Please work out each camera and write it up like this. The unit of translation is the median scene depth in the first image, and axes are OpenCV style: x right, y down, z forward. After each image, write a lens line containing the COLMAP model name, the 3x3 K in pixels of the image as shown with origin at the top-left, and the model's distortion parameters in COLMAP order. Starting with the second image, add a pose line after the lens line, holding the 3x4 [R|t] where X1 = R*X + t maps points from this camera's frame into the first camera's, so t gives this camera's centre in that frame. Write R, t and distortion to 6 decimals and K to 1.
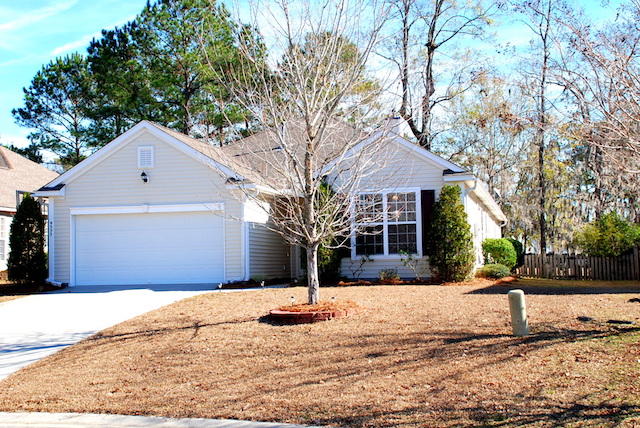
lens RADIAL K [[867.2, 0, 320.0], [0, 867.2, 216.0], [0, 0, 1]] dist [0.184784, 0.000000]
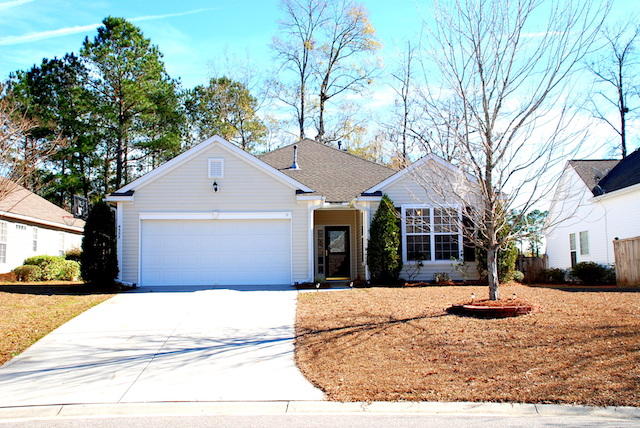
lens RADIAL K [[696.7, 0, 319.9], [0, 696.7, 211.3], [0, 0, 1]] dist [0.045715, 0.000000]
pose [[0.957102, 0.033430, 0.287817, -0.325857], [-0.022397, 0.998886, -0.041543, 0.019671], [-0.288885, 0.033315, 0.956784, 0.131457]]
